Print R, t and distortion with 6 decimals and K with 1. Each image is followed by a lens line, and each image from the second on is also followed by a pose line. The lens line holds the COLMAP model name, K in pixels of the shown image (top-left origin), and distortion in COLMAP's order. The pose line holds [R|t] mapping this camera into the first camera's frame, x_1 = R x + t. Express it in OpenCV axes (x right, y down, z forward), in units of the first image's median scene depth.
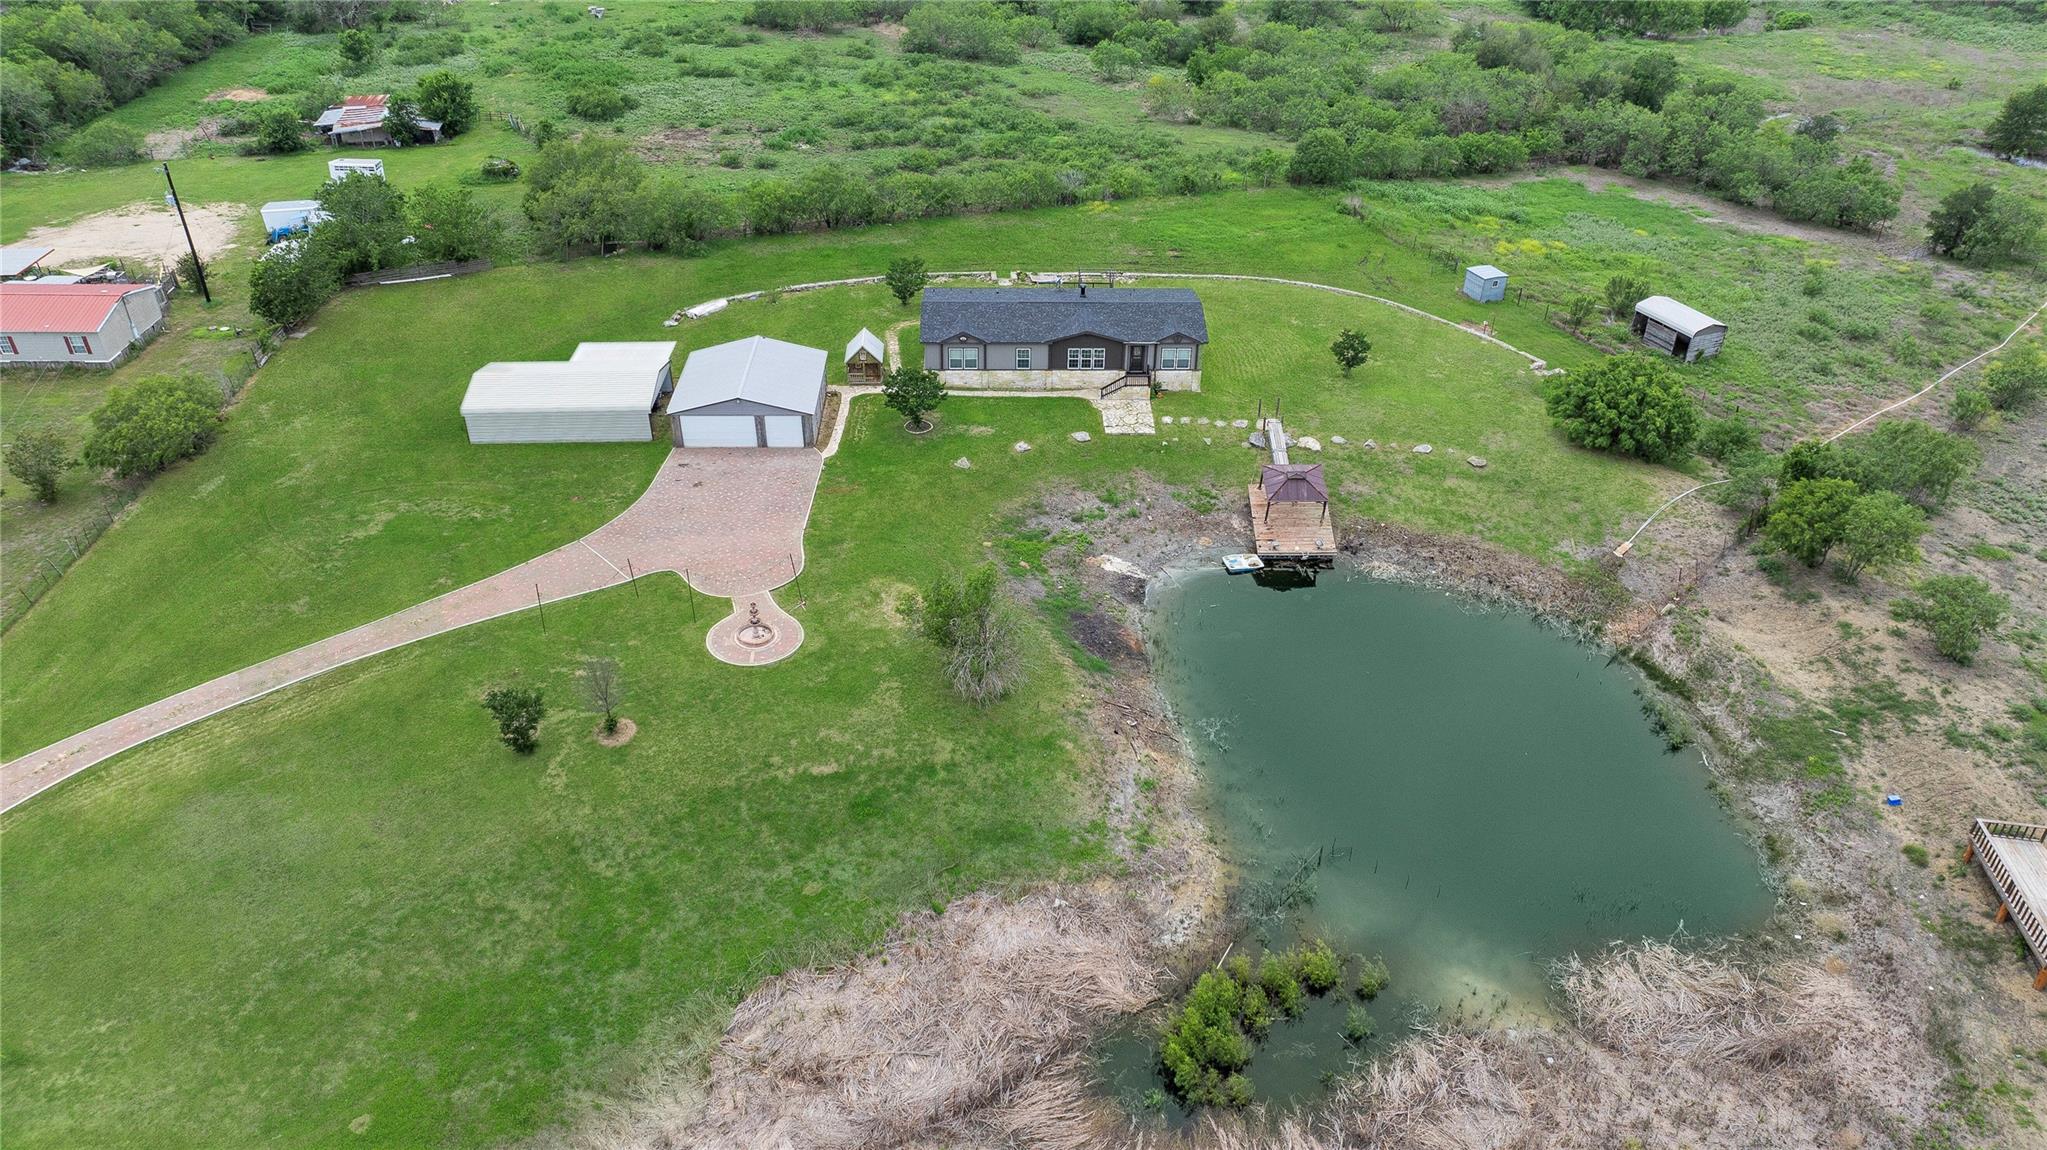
lens RADIAL K [[1417.0, 0, 1023.5], [0, 1417.0, 575.0], [0, 0, 1]] dist [-0.027757, 0.002538]
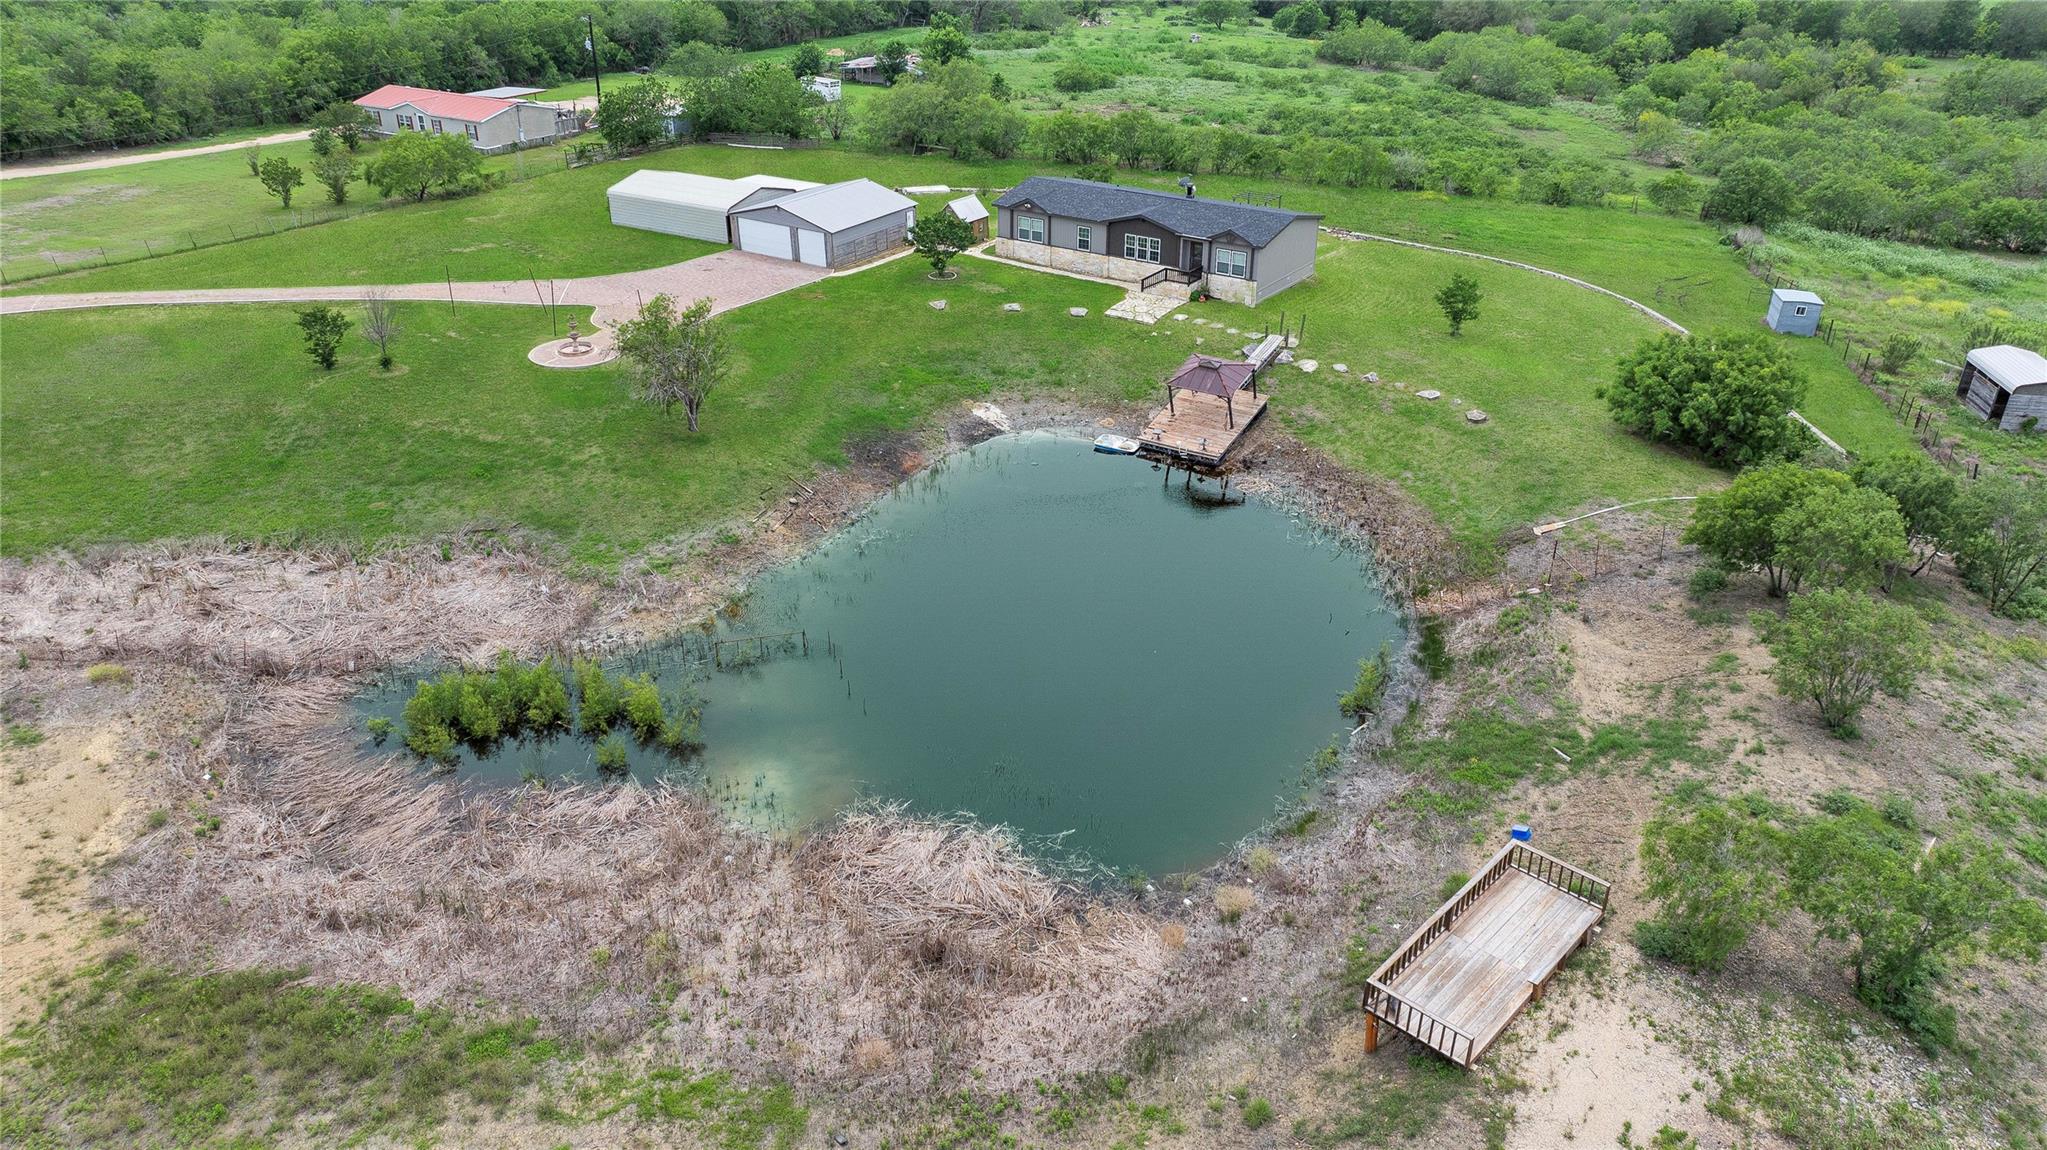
lens RADIAL K [[1417.0, 0, 1023.5], [0, 1417.0, 575.0], [0, 0, 1]] dist [-0.027757, 0.002538]
pose [[0.823713, 0.257611, -0.505107, 0.577267], [-0.306440, 0.951782, -0.014312, 0.099637], [0.477065, 0.166574, 0.862938, 0.235865]]
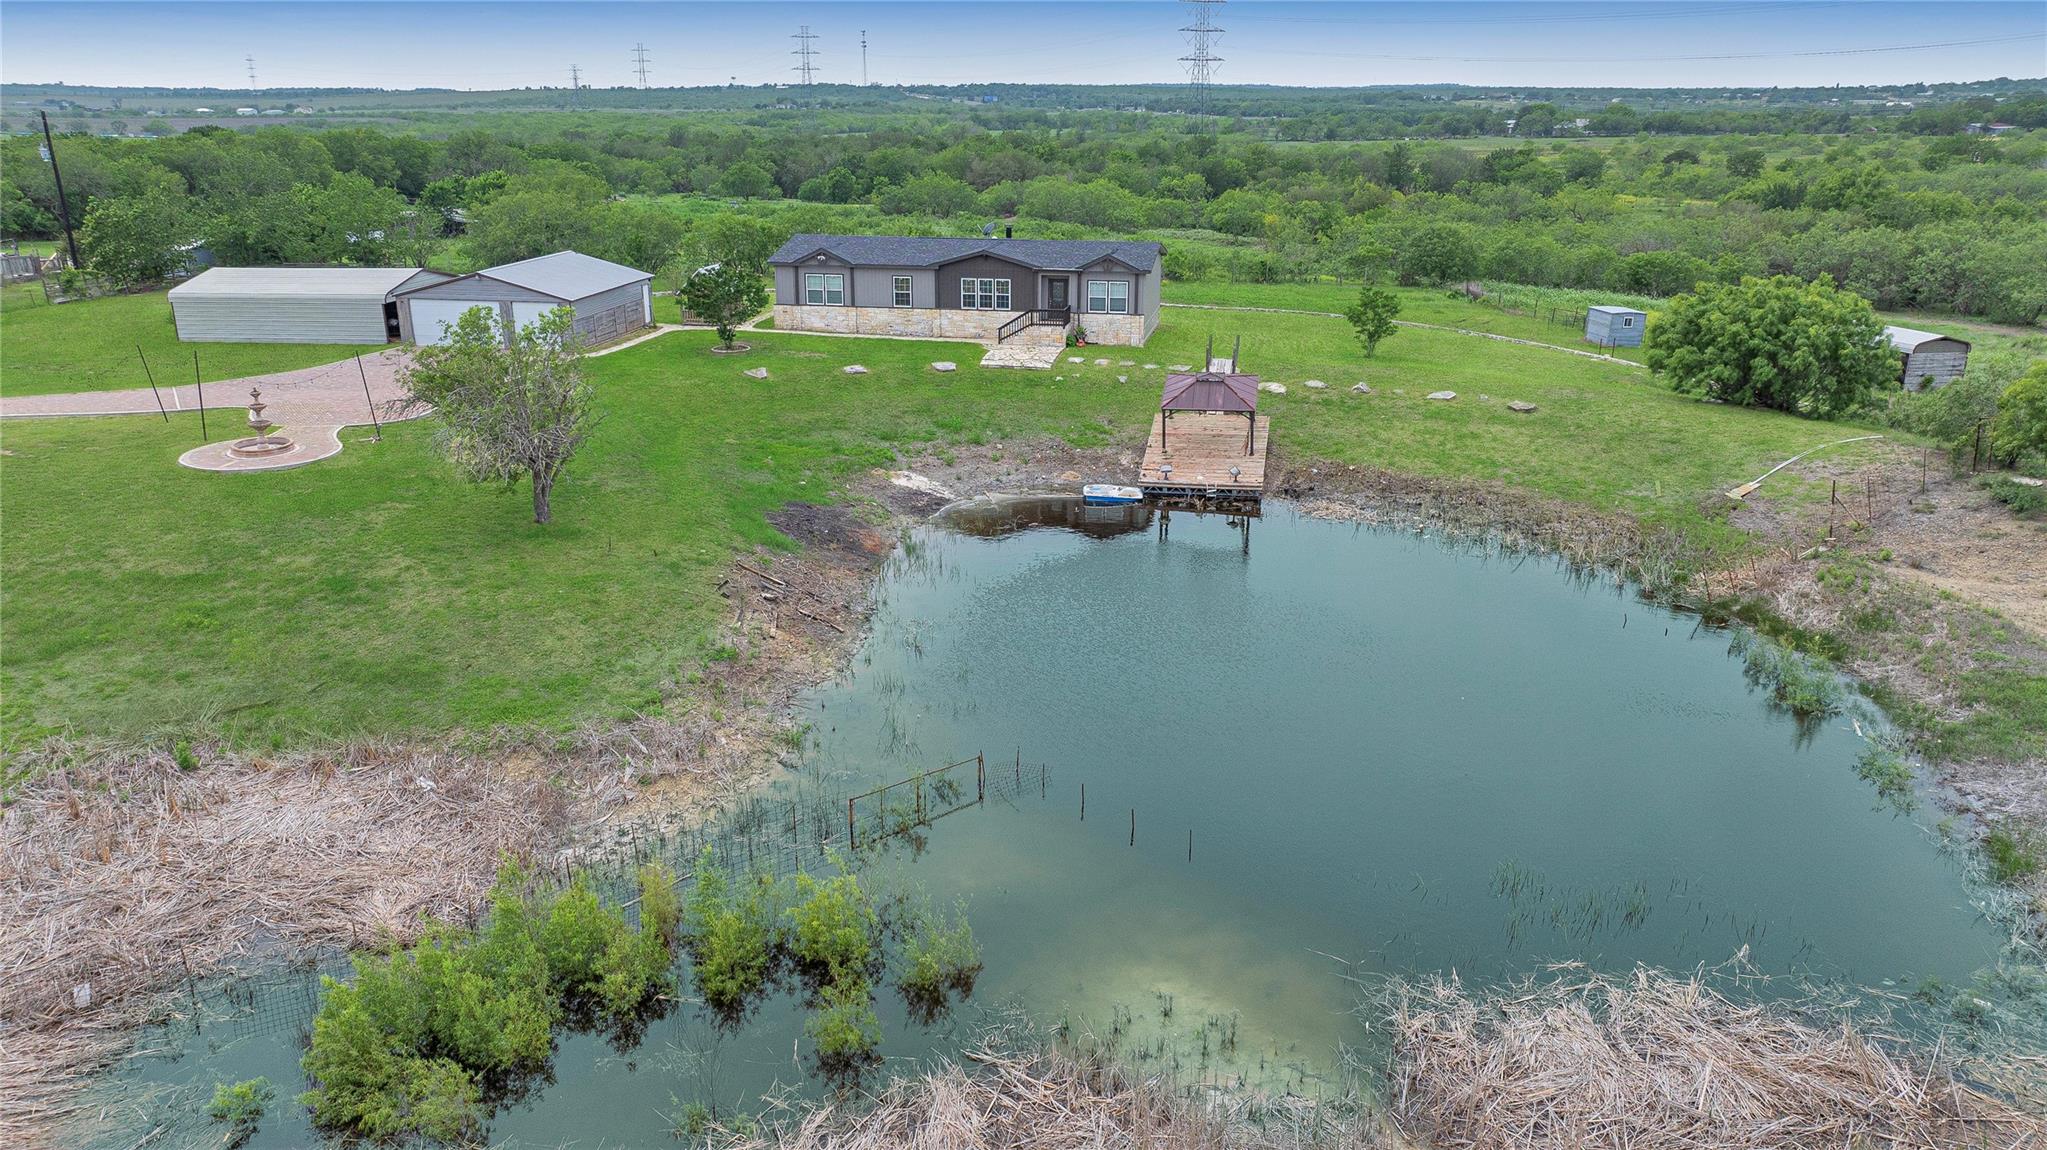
lens RADIAL K [[1429.9, 0, 1023.5], [0, 1429.9, 575.0], [0, 0, 1]] dist [-0.049067, 0.059068]
pose [[0.980808, 0.055409, -0.186938, 0.241660], [-0.101641, 0.963491, -0.247699, 0.194078], [0.166388, 0.261946, 0.950631, 0.392429]]
